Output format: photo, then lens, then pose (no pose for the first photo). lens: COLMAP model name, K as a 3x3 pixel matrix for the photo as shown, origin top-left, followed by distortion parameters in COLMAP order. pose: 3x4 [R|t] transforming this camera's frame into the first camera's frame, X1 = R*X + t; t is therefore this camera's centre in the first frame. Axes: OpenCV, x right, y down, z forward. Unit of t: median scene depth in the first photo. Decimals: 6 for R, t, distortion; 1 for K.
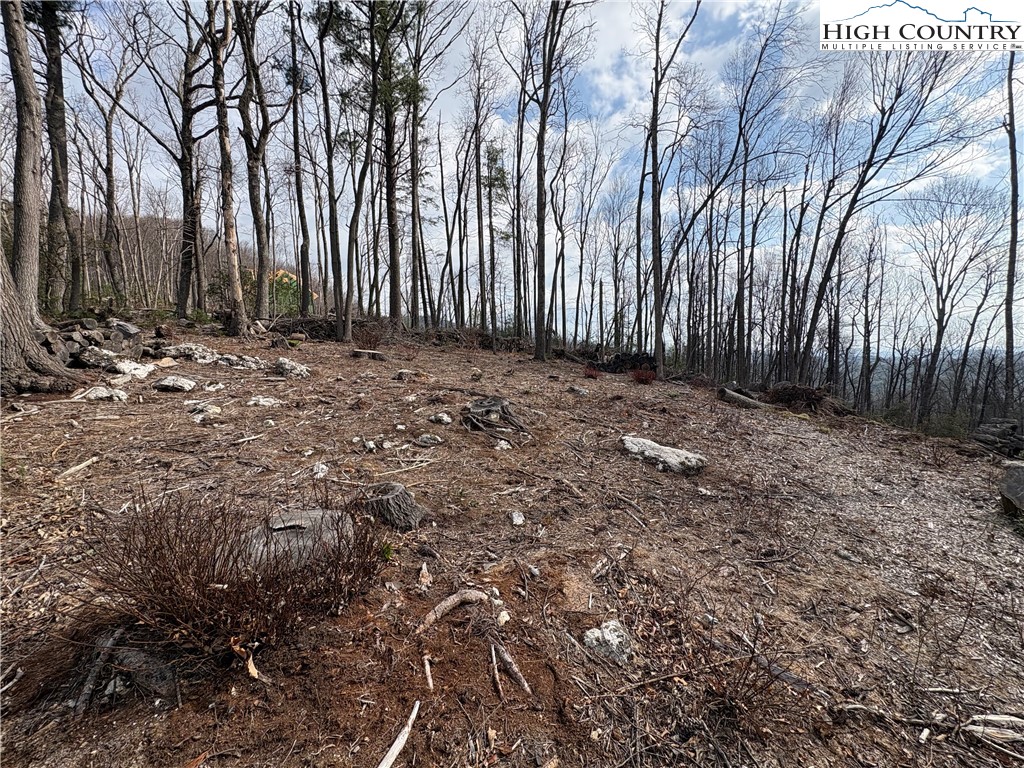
lens RADIAL K [[405.8, 0, 512.0], [0, 405.8, 384.0], [0, 0, 1]] dist [0.000452, 0.000166]
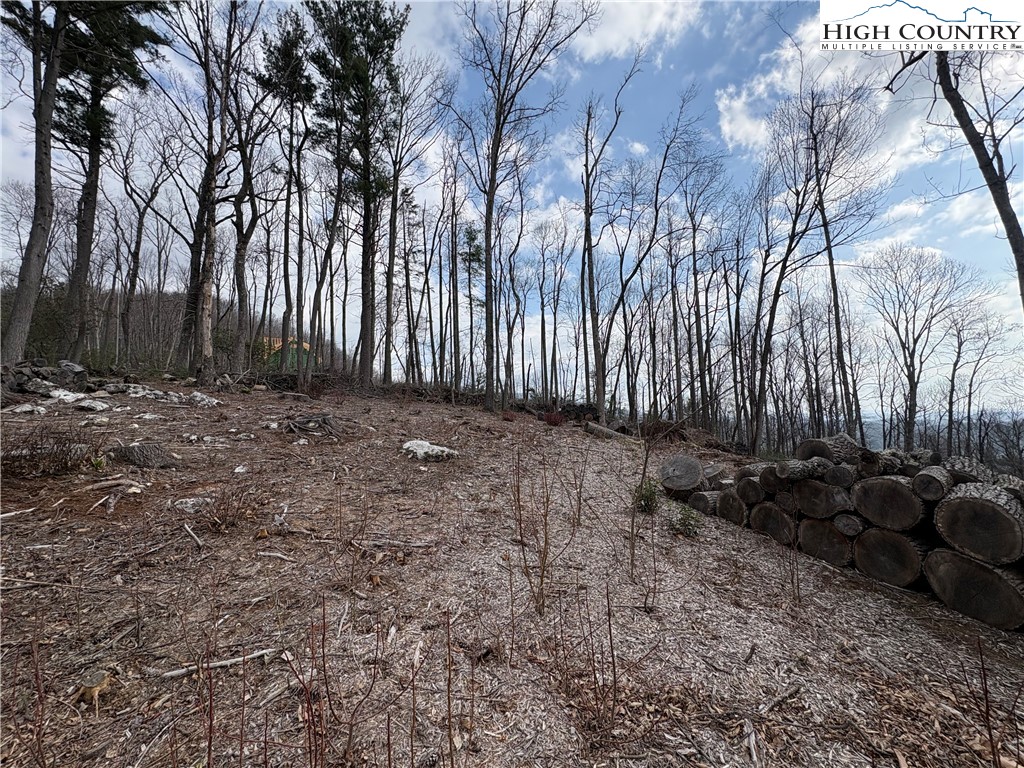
lens RADIAL K [[405.8, 0, 512.0], [0, 405.8, 384.0], [0, 0, 1]] dist [0.000452, 0.000166]
pose [[0.999368, -0.007723, -0.034707, 0.160108], [0.002117, 0.987319, -0.158738, 0.039615], [0.035493, 0.158564, 0.986711, -0.070618]]
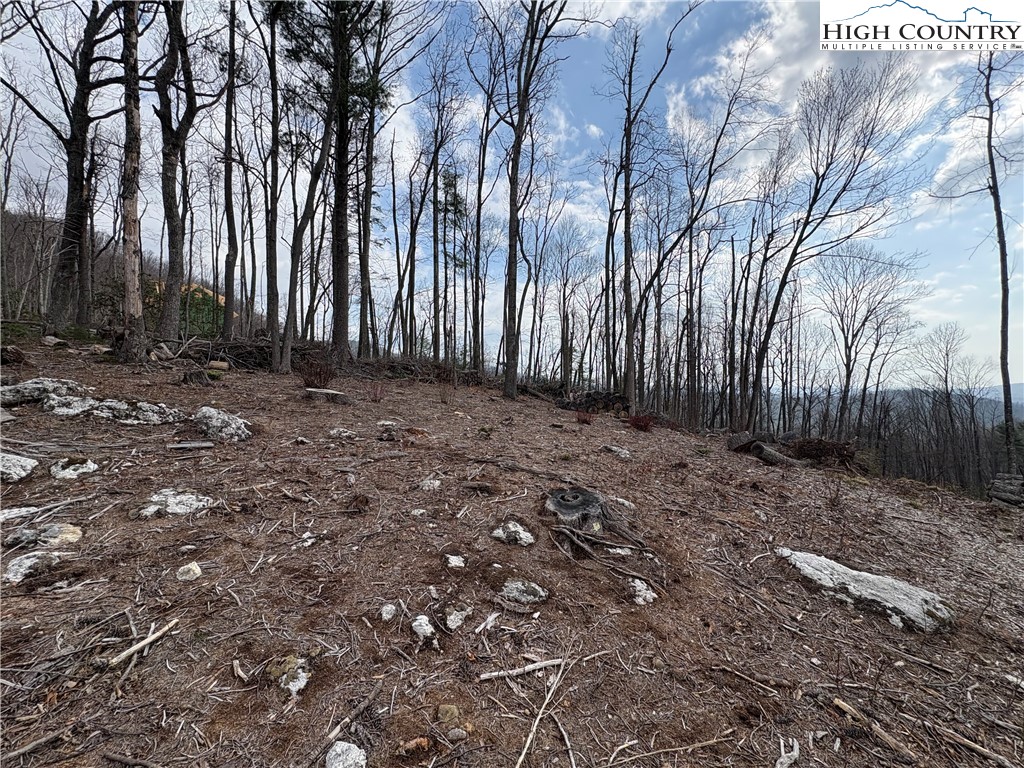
lens RADIAL K [[405.8, 0, 512.0], [0, 405.8, 384.0], [0, 0, 1]] dist [0.000452, 0.000166]
pose [[0.986560, 0.023778, 0.161661, -0.068380], [-0.012037, 0.997243, -0.073221, -0.021933], [-0.162957, 0.070291, 0.984126, 0.100129]]
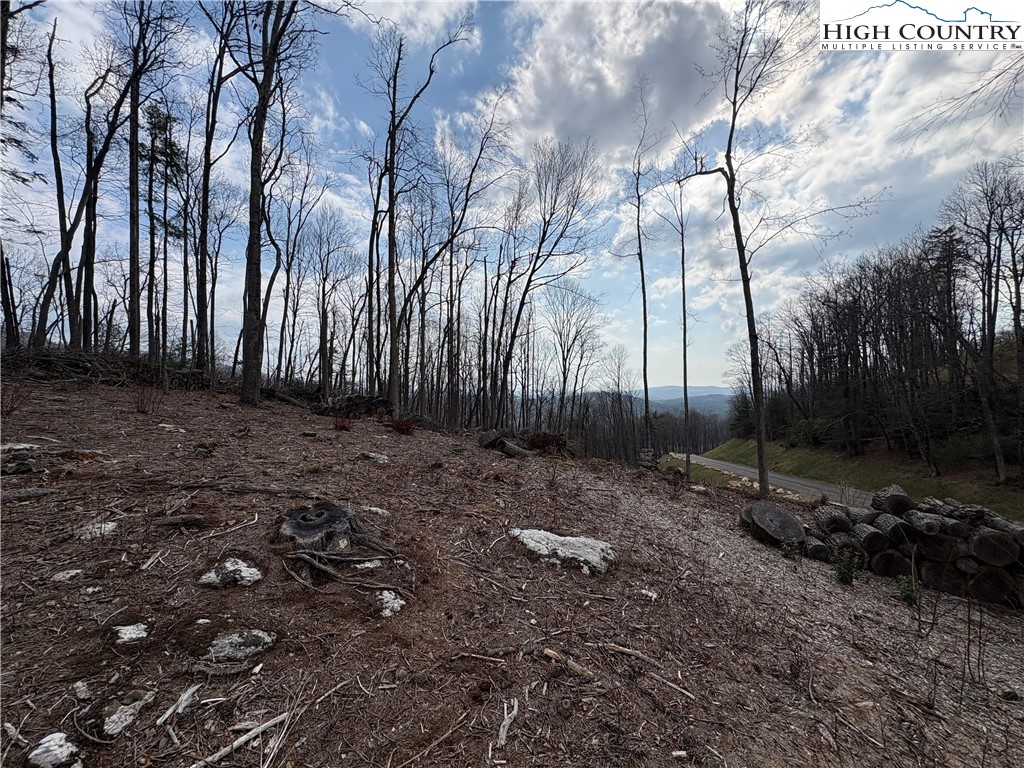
lens RADIAL K [[405.8, 0, 512.0], [0, 405.8, 384.0], [0, 0, 1]] dist [0.000452, 0.000166]
pose [[0.748870, 0.030837, 0.661999, -0.061973], [0.027368, 0.996626, -0.077383, -0.022565], [-0.662151, 0.076067, 0.745500, 0.101346]]
